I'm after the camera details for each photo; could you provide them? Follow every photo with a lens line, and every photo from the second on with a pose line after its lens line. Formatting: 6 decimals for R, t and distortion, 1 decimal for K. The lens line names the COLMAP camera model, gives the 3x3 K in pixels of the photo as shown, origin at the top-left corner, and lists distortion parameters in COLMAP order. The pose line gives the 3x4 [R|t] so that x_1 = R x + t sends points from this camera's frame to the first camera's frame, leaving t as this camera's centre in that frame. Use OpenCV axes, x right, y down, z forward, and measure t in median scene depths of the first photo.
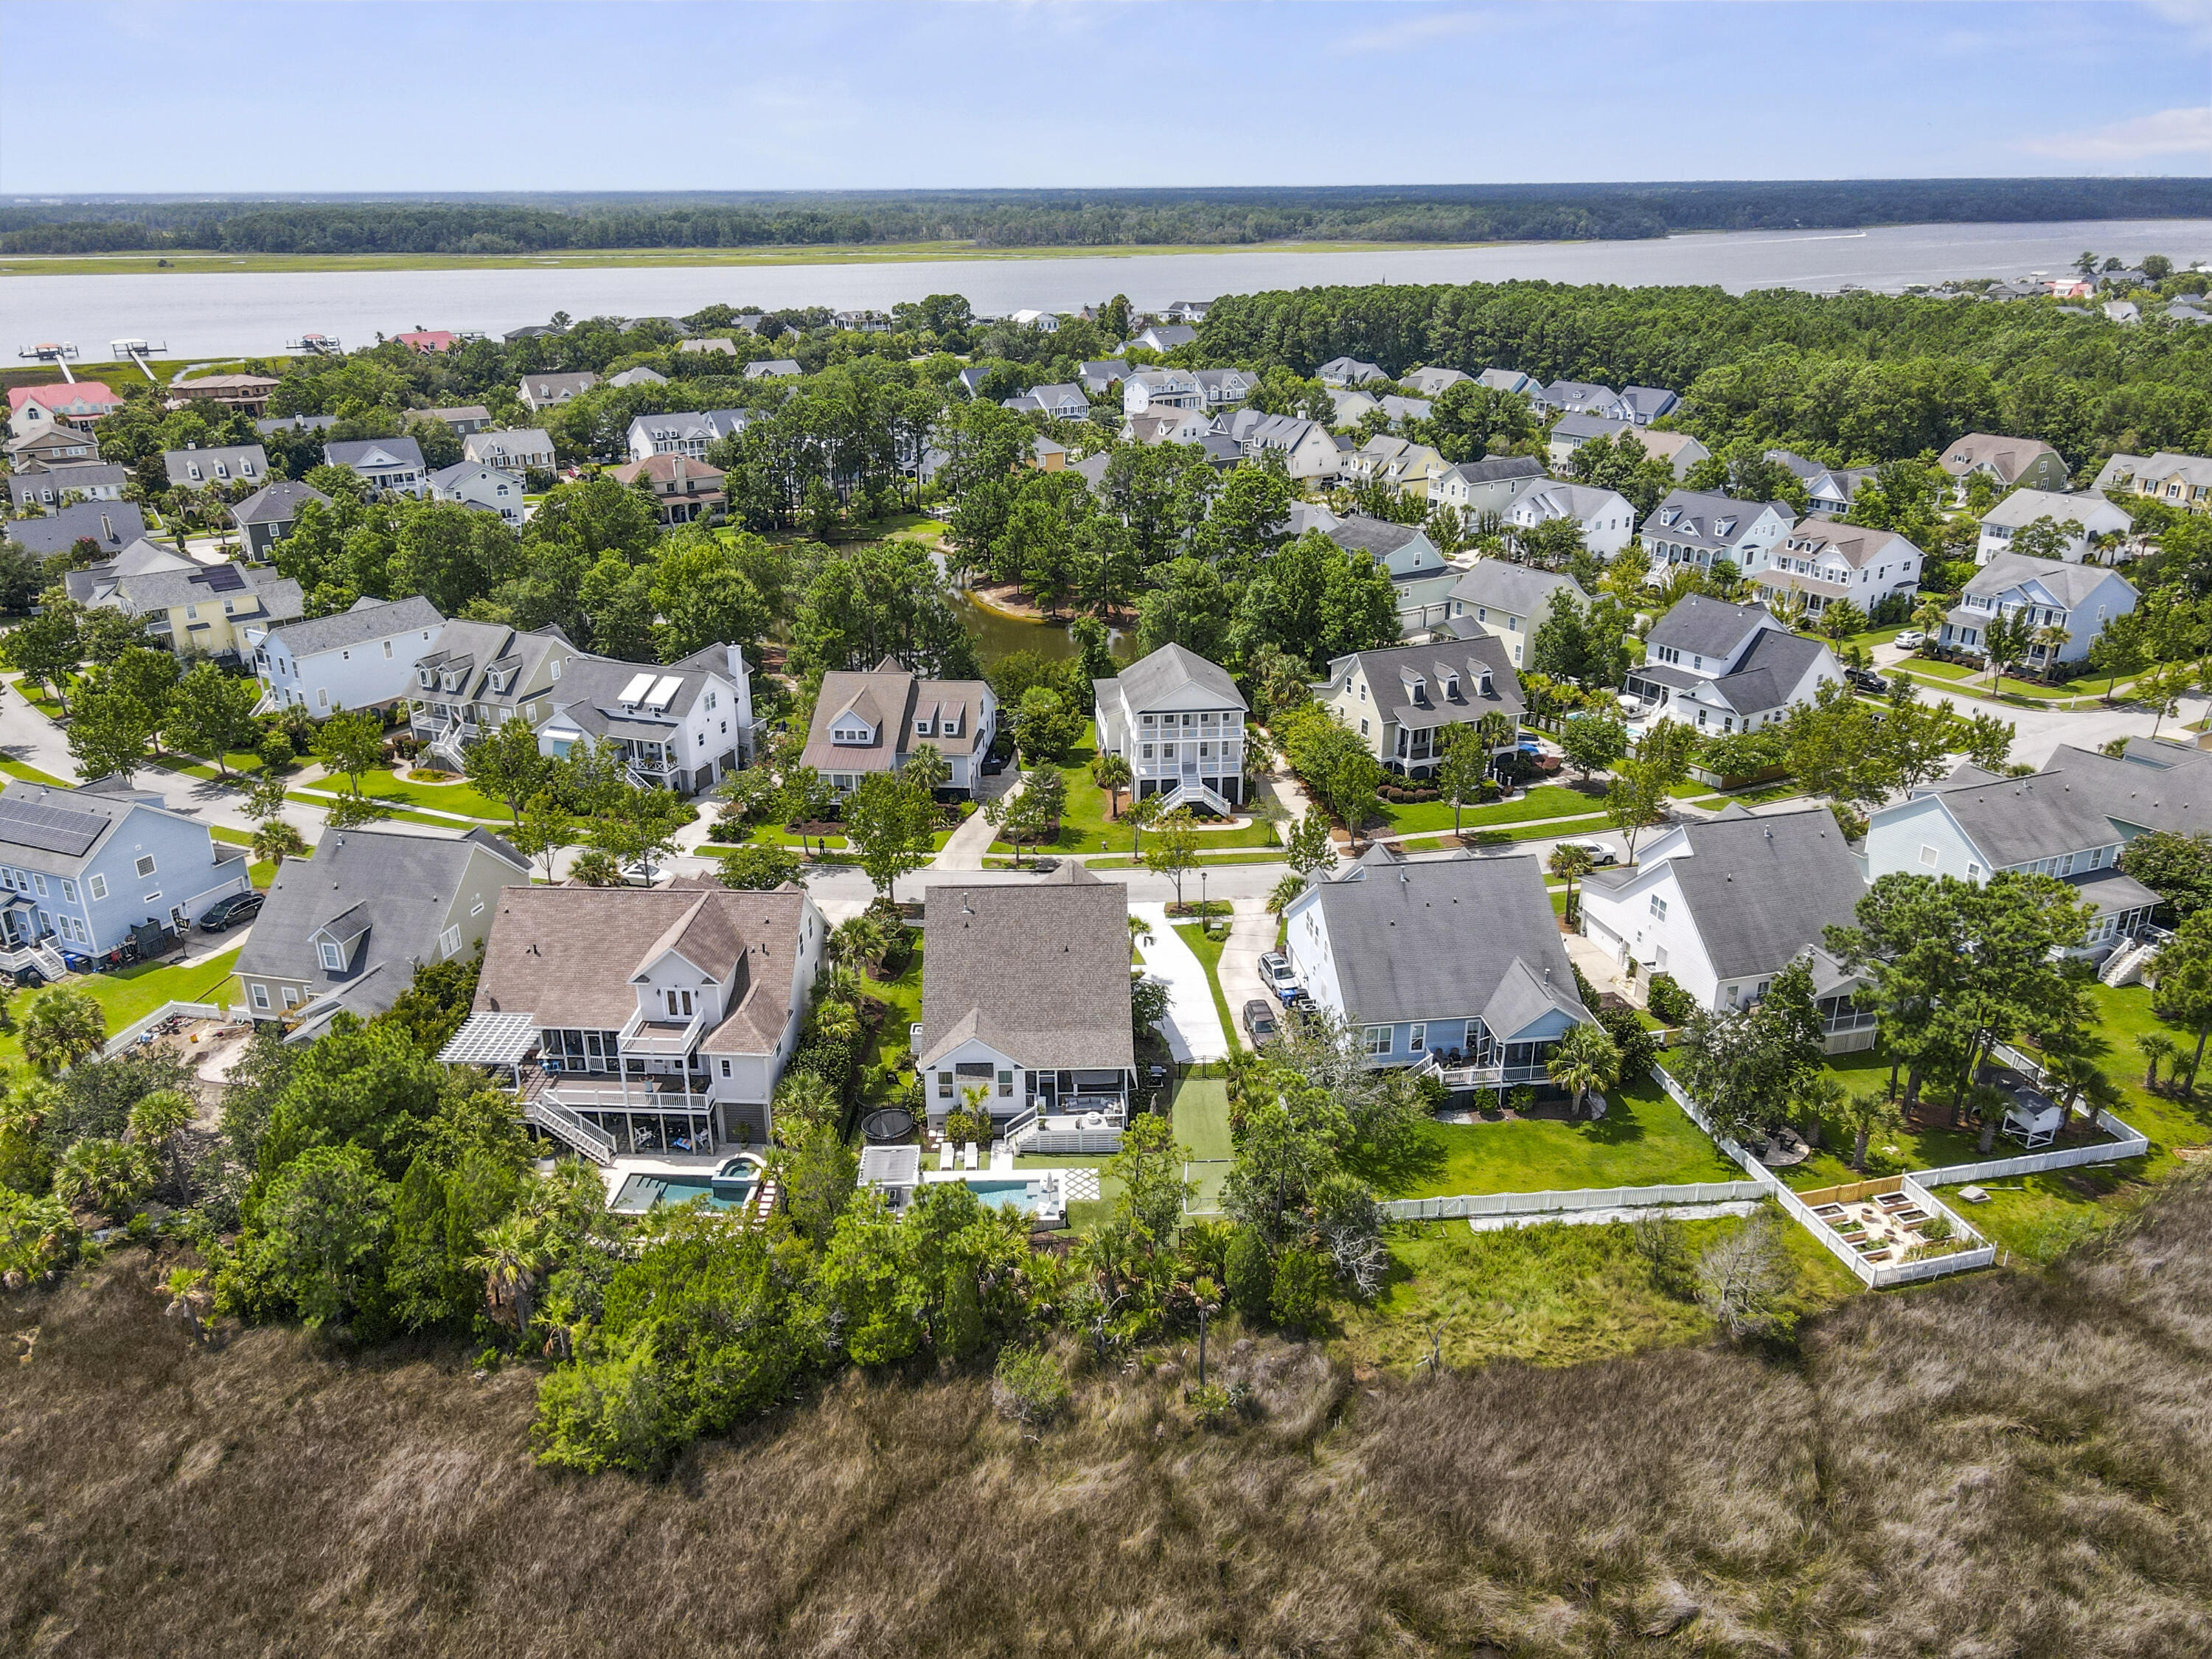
lens RADIAL K [[1643.9, 0, 1111.8], [0, 1643.9, 834.2], [0, 0, 1]] dist [-0.001134, 0.025132]
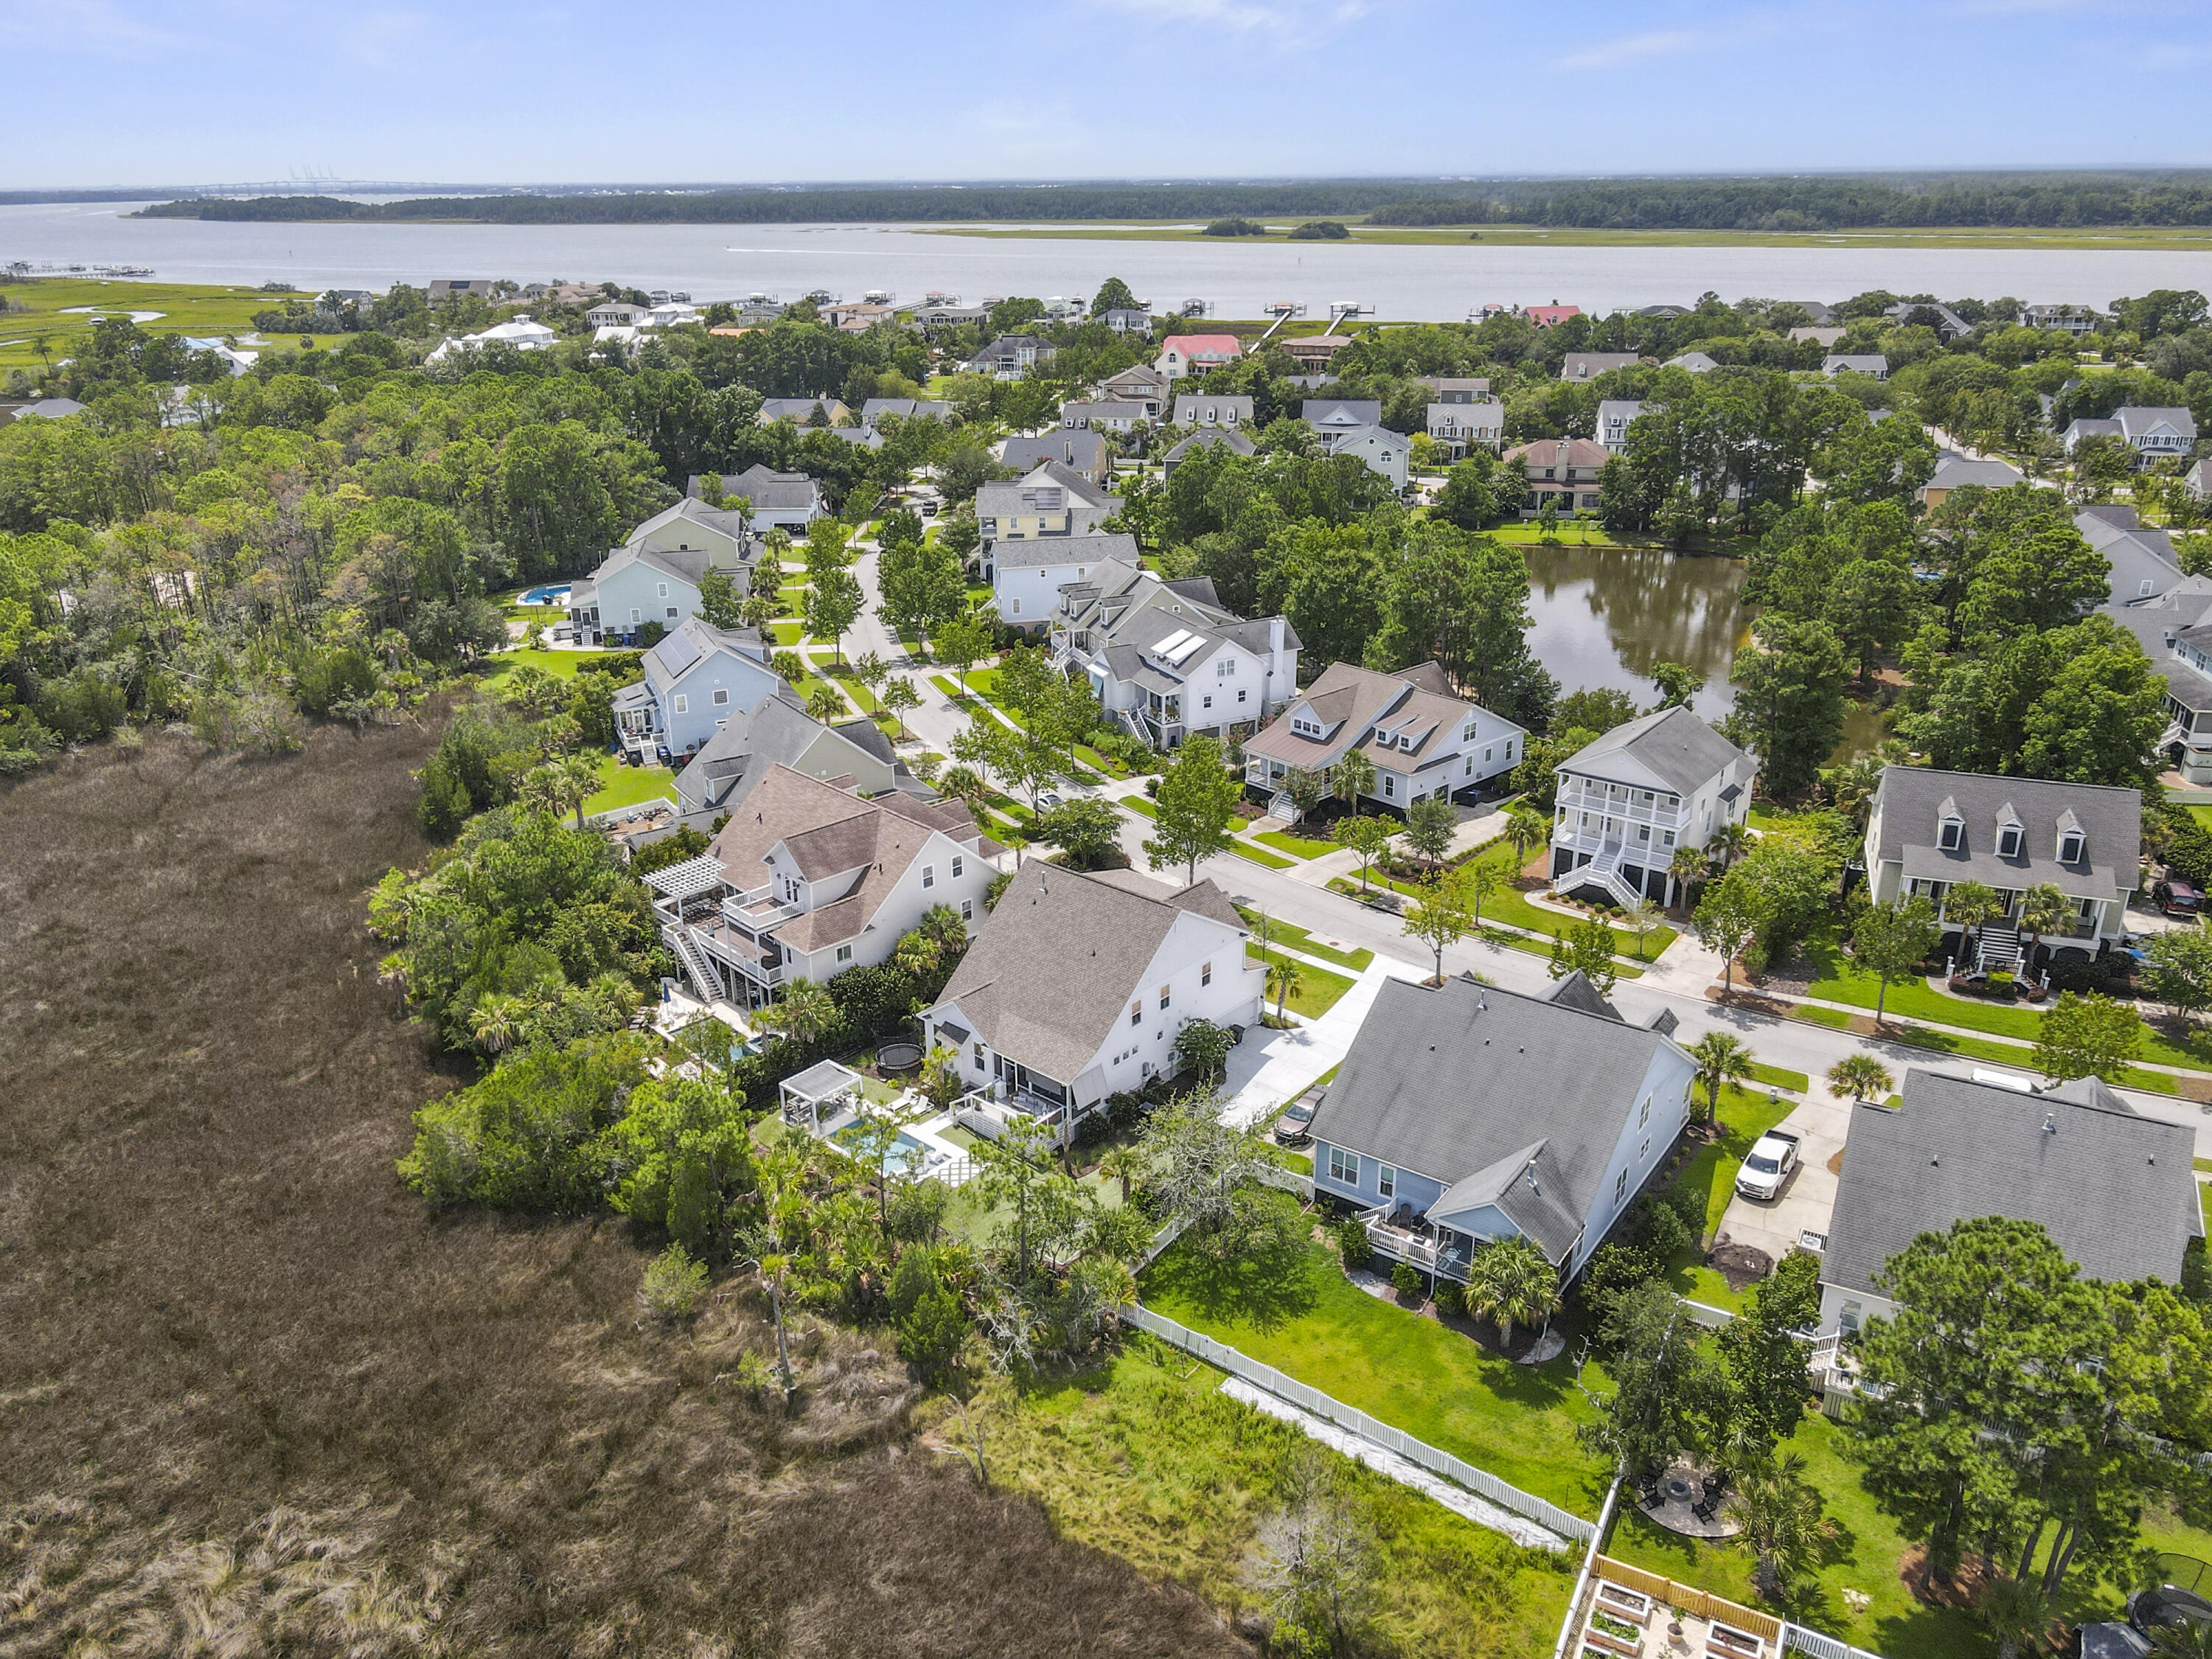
lens RADIAL K [[1643.9, 0, 1096.0], [0, 1643.9, 886.6], [0, 0, 1]] dist [-0.001134, 0.025132]
pose [[0.725335, 0.274377, -0.631353, 0.407730], [-0.249132, 0.959595, 0.130809, -0.067670], [0.641735, 0.062410, 0.764383, 0.180999]]
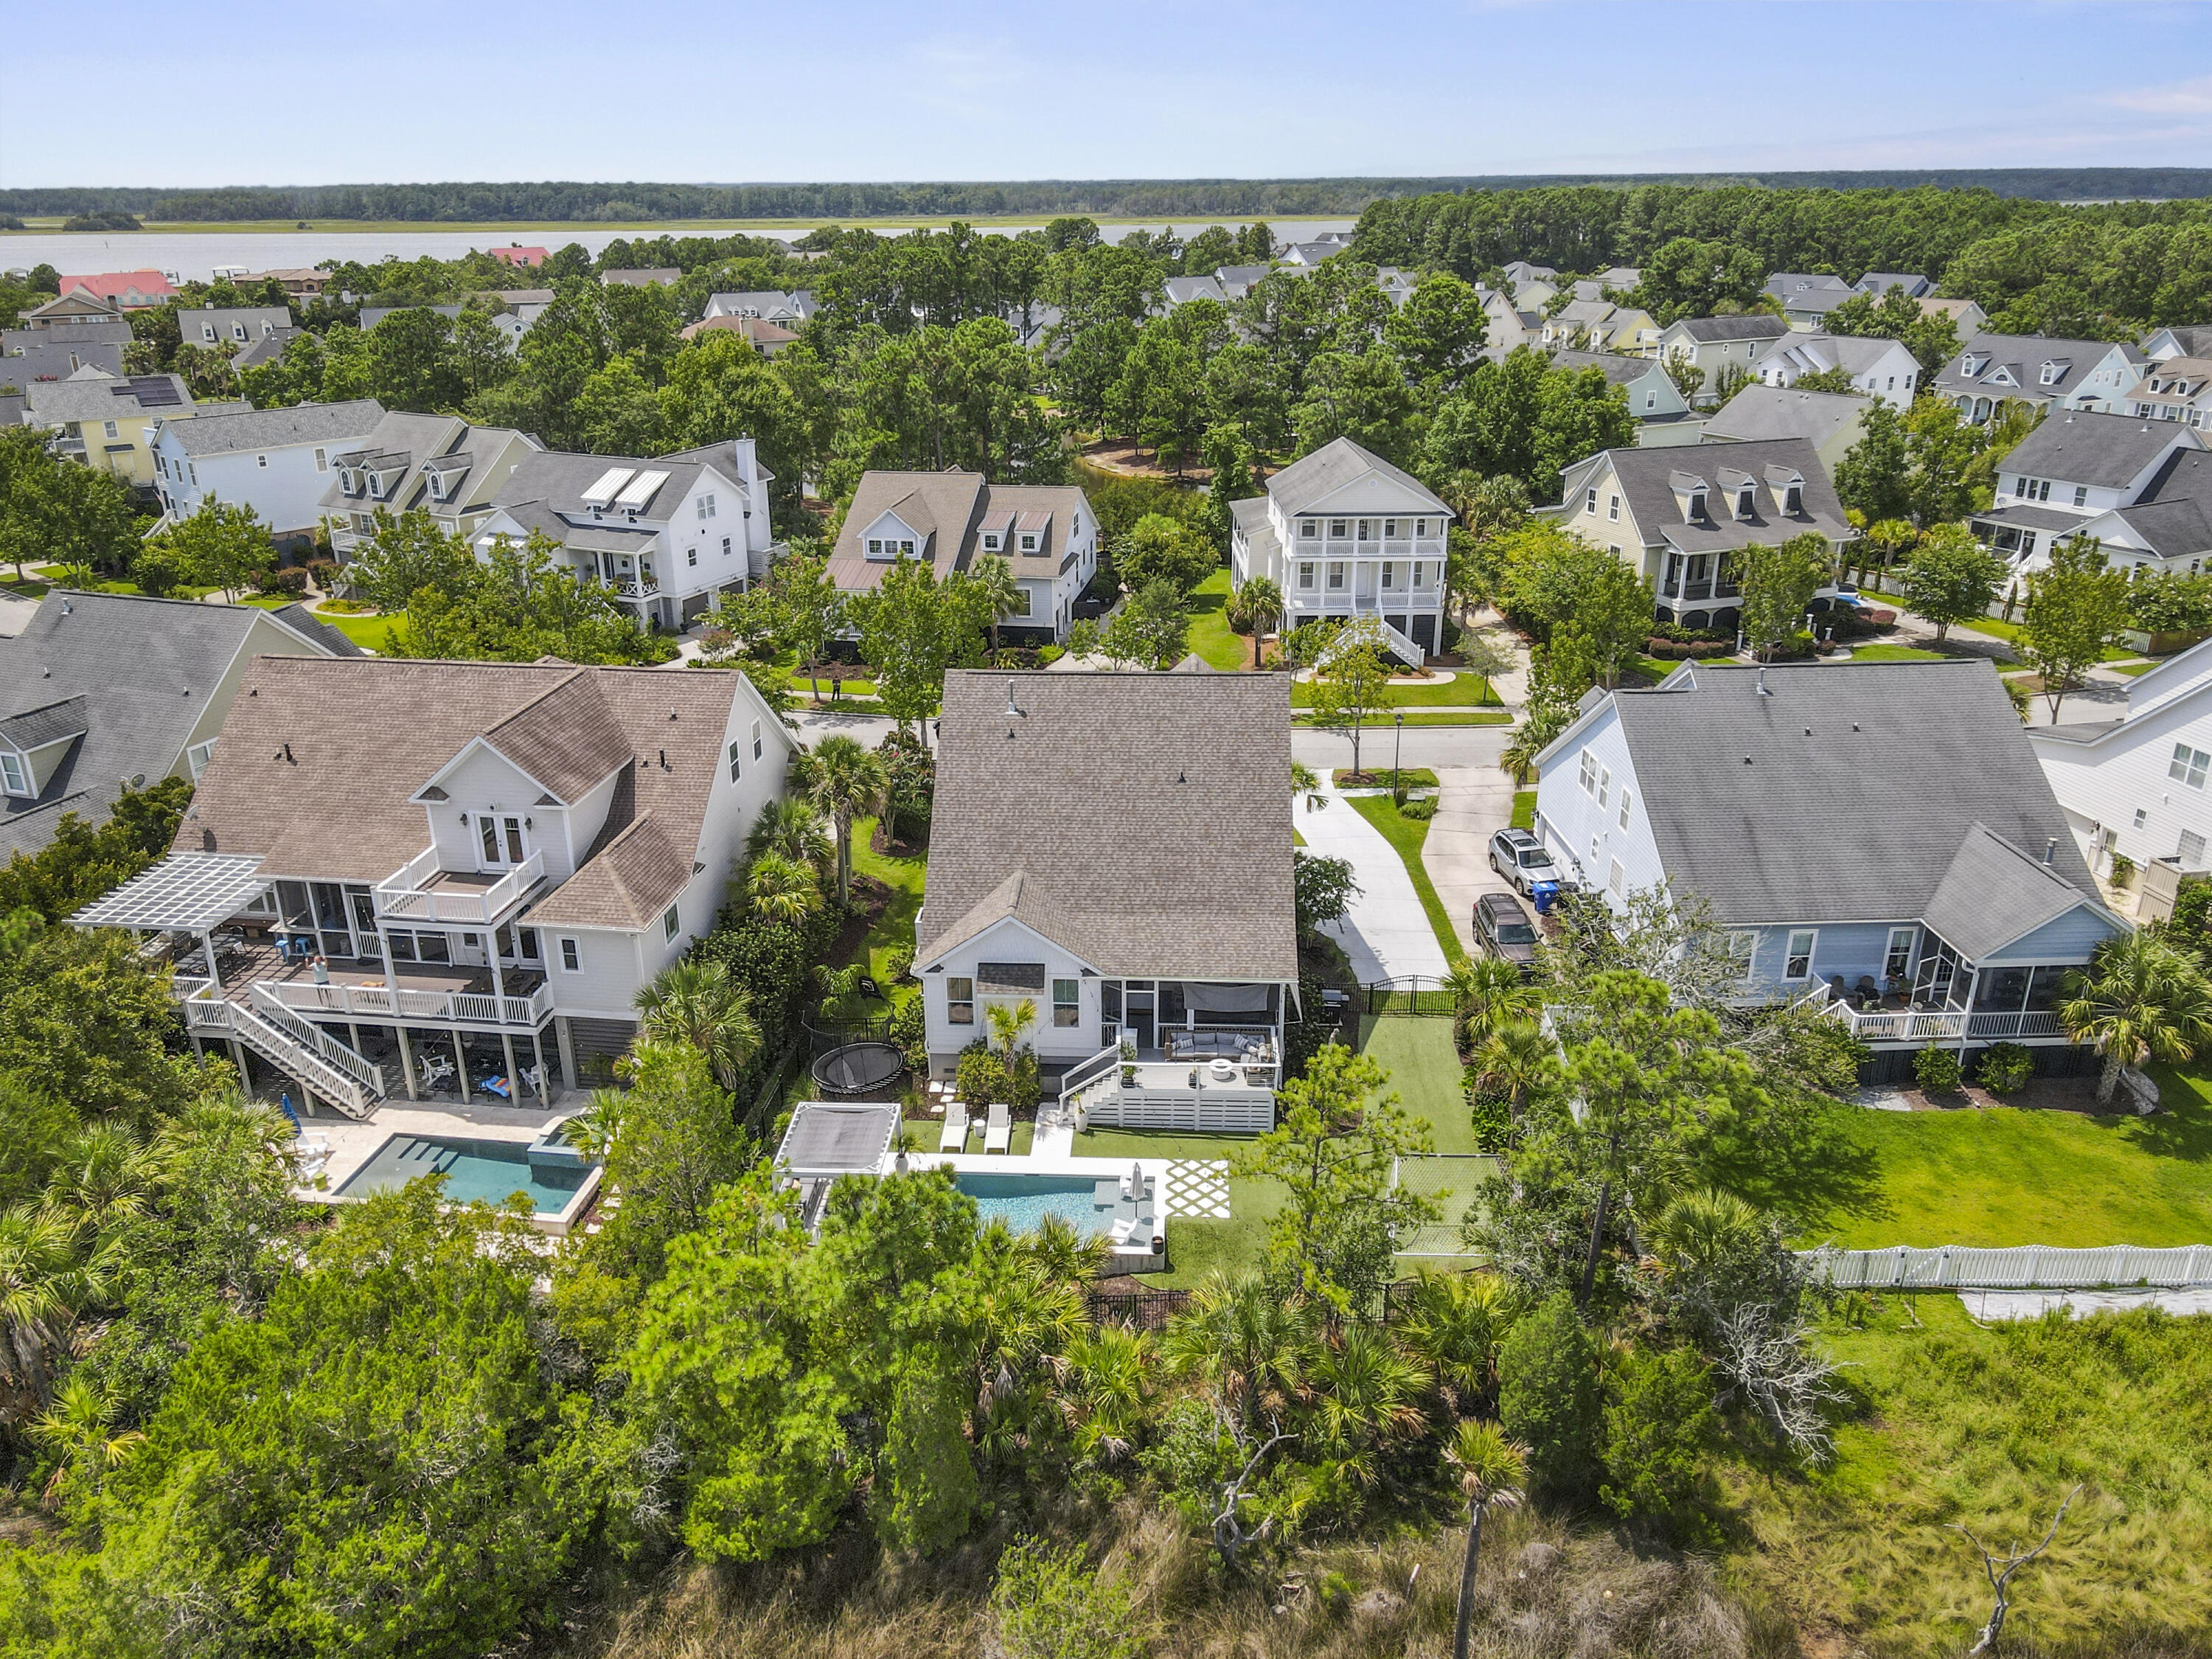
lens RADIAL K [[1643.9, 0, 1107.5], [0, 1643.9, 832.8], [0, 0, 1]] dist [-0.001134, 0.025132]
pose [[0.996680, 0.028727, -0.076184, -0.006450], [-0.028821, 0.999585, -0.000143, 0.063553], [0.076148, 0.002339, 0.997094, 0.301253]]
